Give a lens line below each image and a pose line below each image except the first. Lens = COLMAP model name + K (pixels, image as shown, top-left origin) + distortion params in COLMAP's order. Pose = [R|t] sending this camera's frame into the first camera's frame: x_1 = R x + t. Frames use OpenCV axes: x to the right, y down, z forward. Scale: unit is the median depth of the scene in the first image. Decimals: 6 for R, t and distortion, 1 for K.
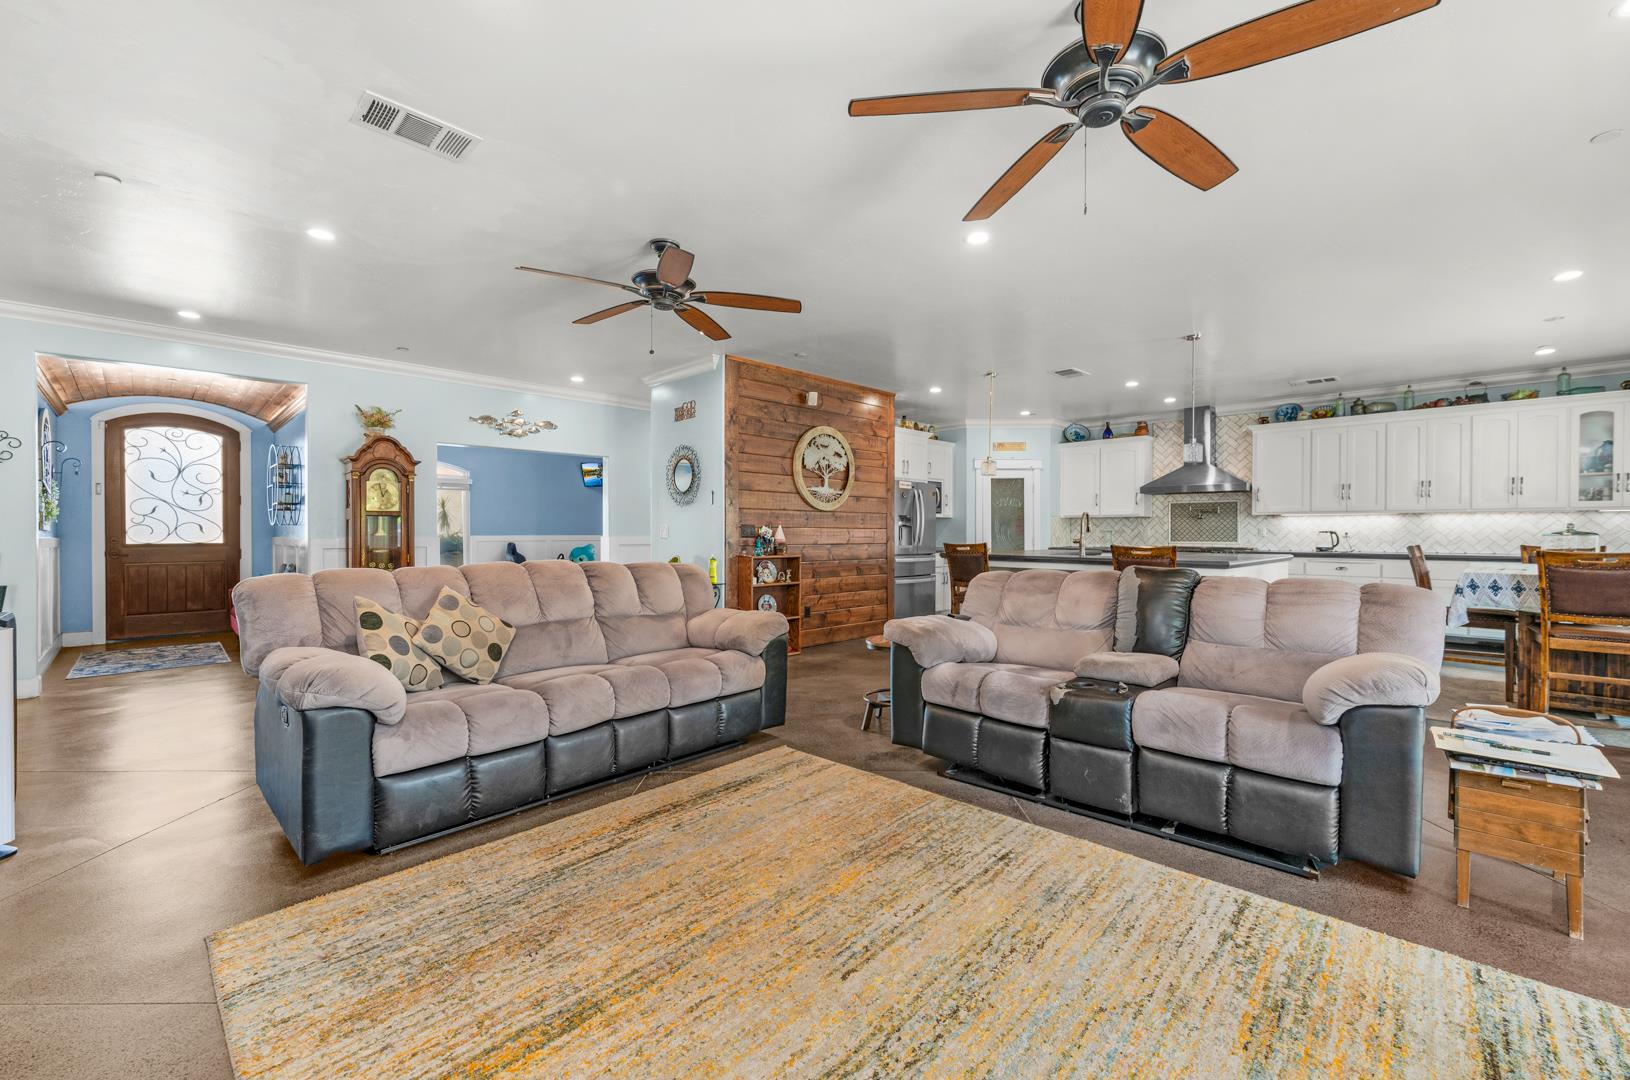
lens RADIAL K [[663.6, 0, 777.6], [0, 663.6, 537.3], [0, 0, 1]] dist [0.003591, 0.000373]
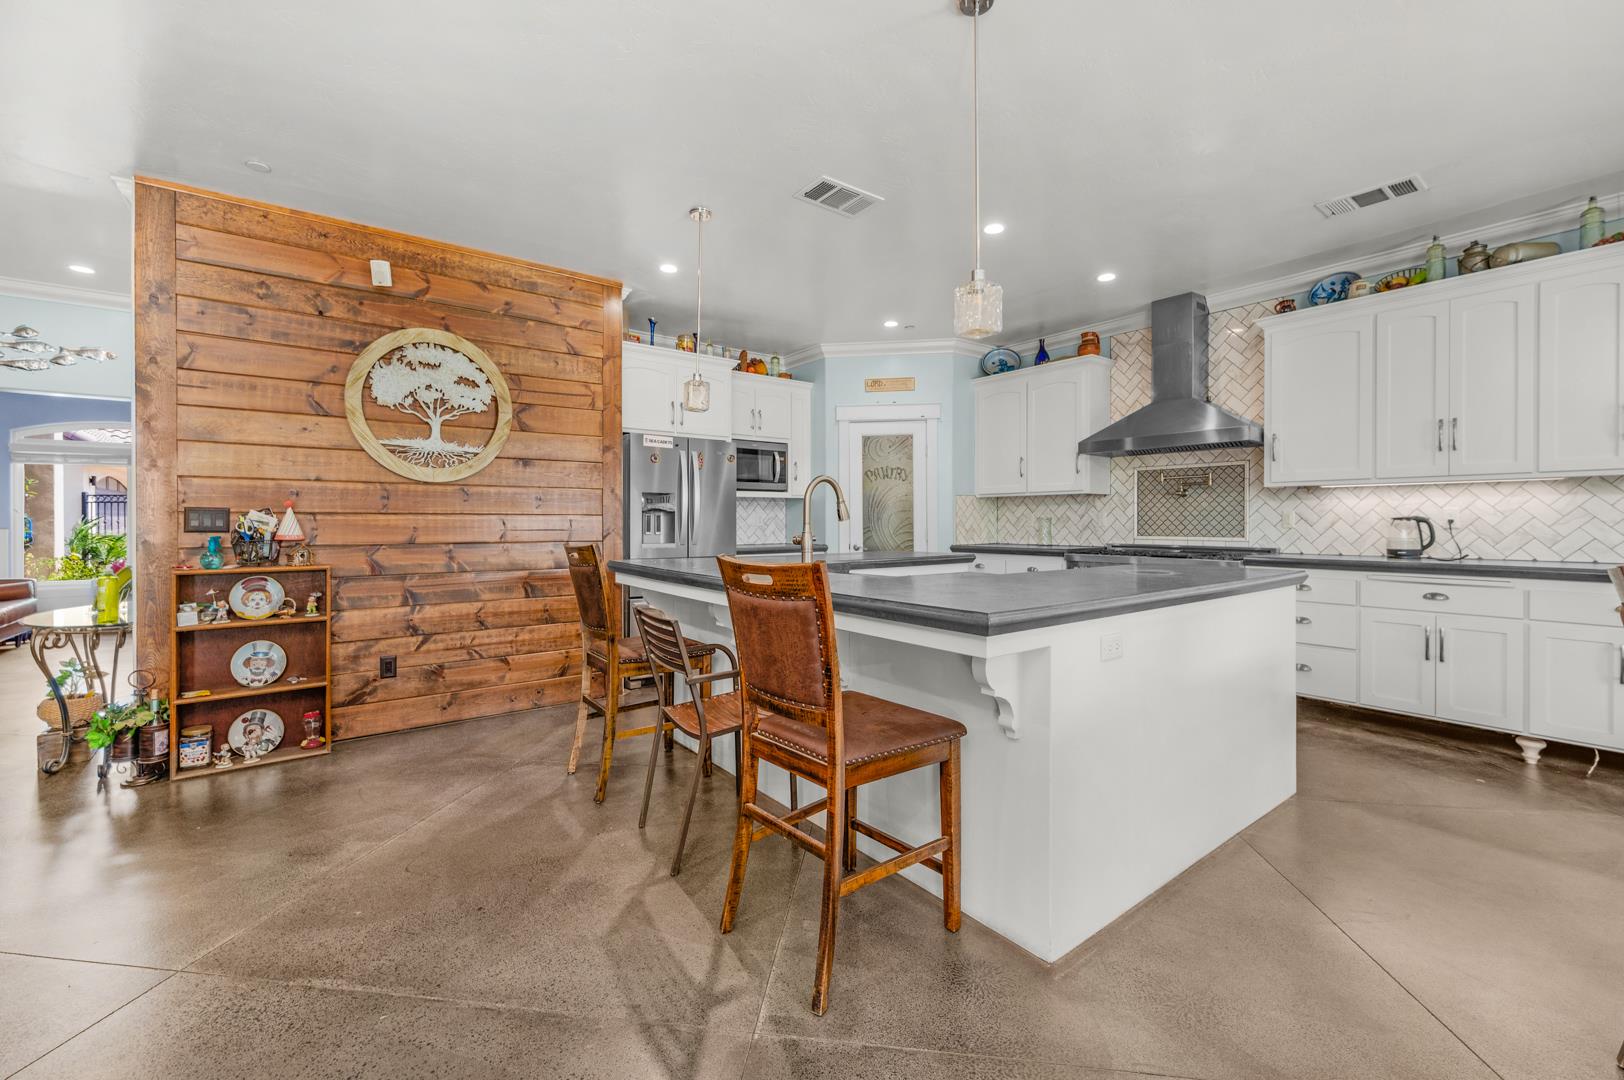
lens RADIAL K [[685.3, 0, 795.4], [0, 685.3, 524.3], [0, 0, 1]] dist [-0.000460, 0.000017]
pose [[0.996358, -0.001744, -0.085256, 0.435152], [0.001525, 0.999995, -0.002634, -0.003615], [0.085260, 0.002495, 0.996356, 0.476483]]
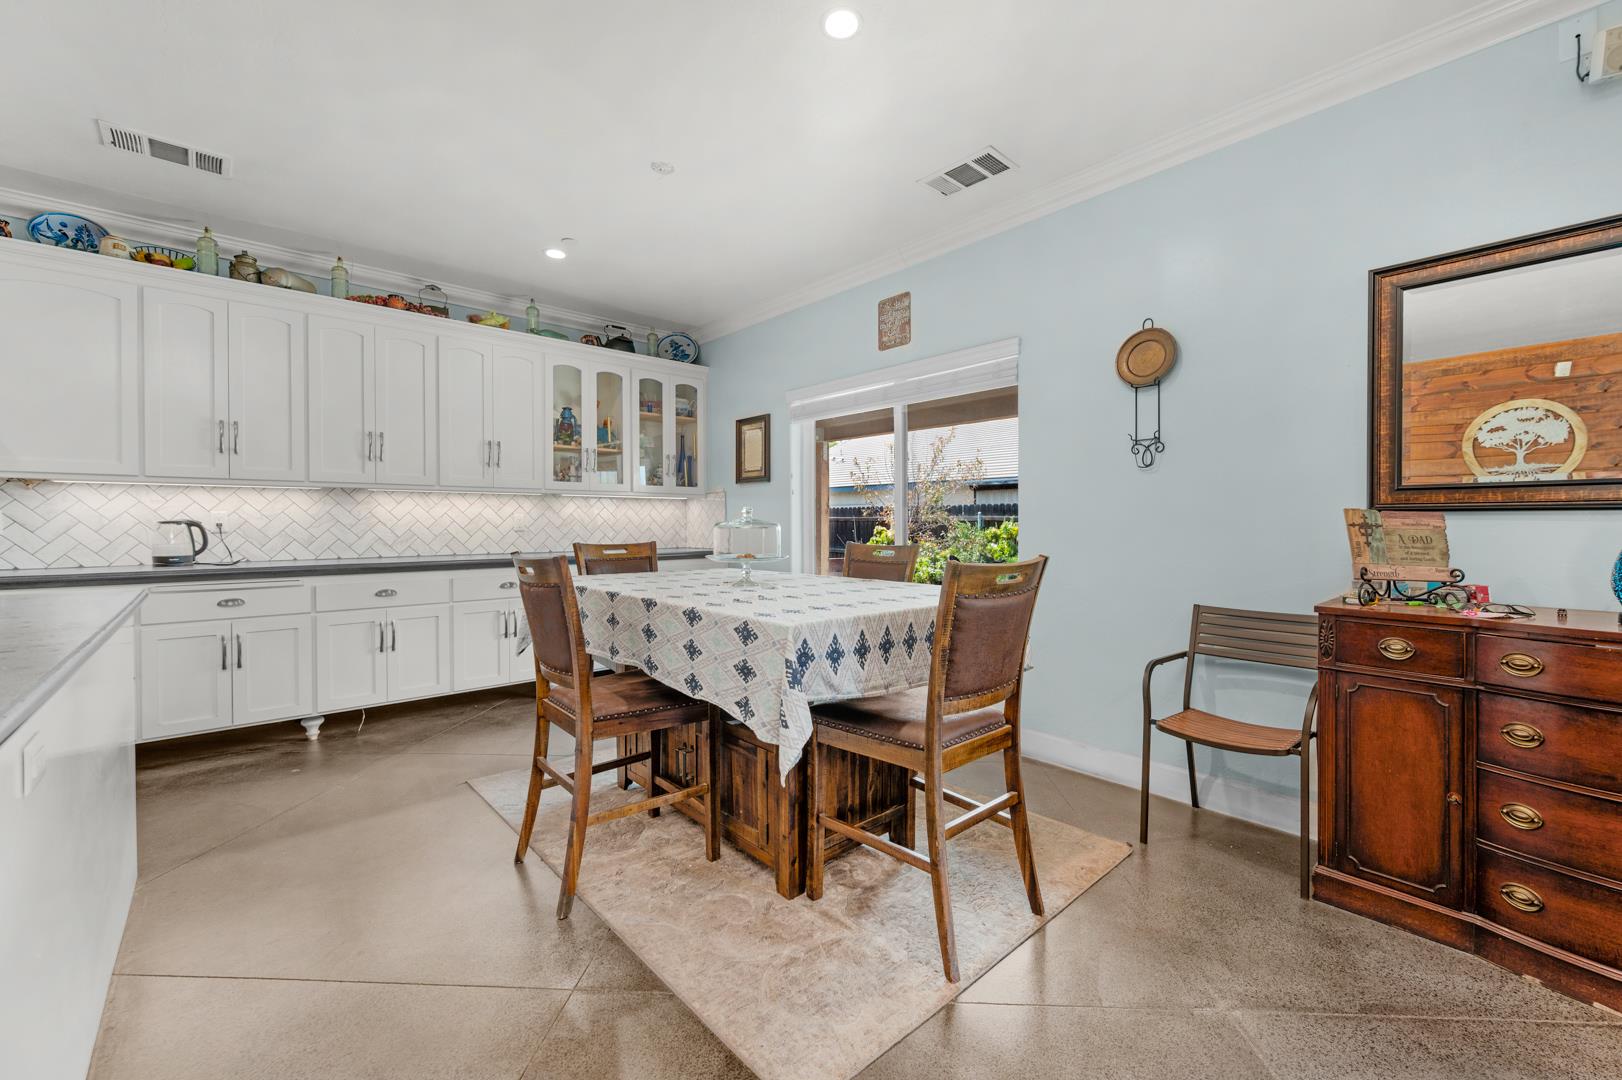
lens RADIAL K [[642.1, 0, 812.3], [0, 642.1, 529.5], [0, 0, 1]] dist [-0.001428, -0.000066]
pose [[-0.017046, -0.010930, 0.999795, 0.398529], [0.009560, 0.999893, 0.011094, -0.004344], [-0.999809, 0.009747, -0.016940, 0.603972]]
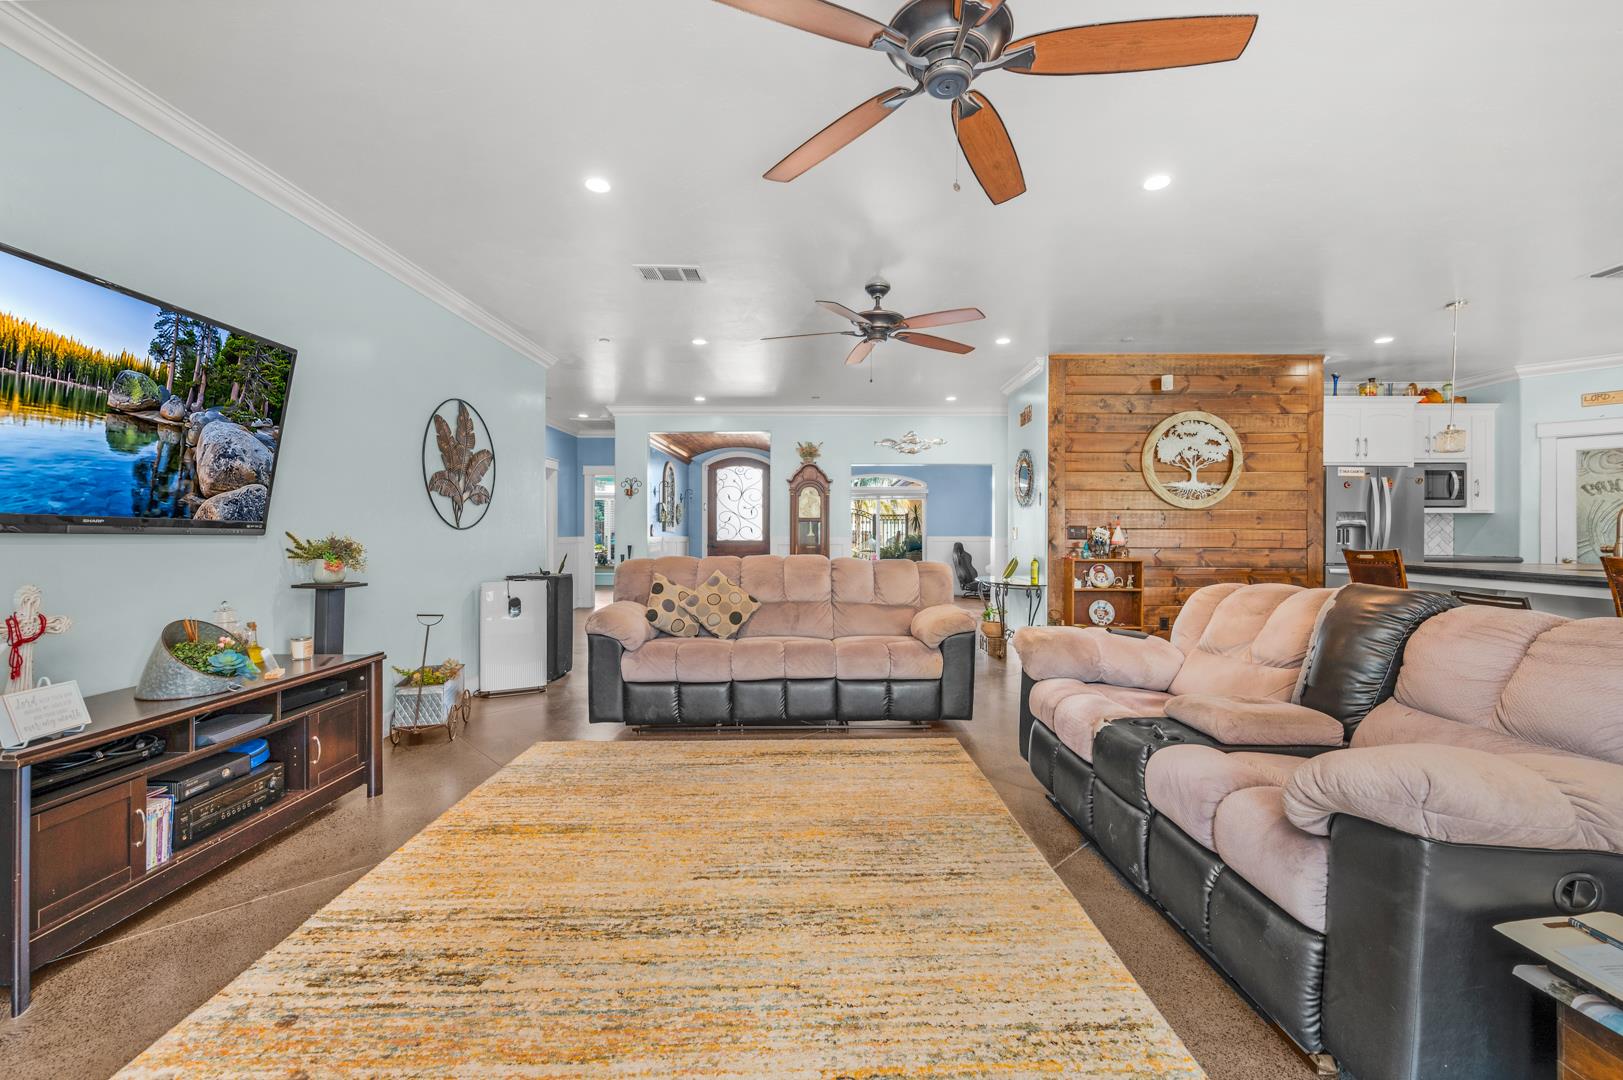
lens RADIAL K [[622.8, 0, 811.5], [0, 622.8, 540.0], [0, 0, 1]] dist [0.001605, 0.000031]
pose [[0.721286, 0.009006, -0.692579, 0.287387], [-0.006877, 0.999959, 0.005841, -0.001073], [0.692604, 0.000550, 0.721318, 0.073935]]
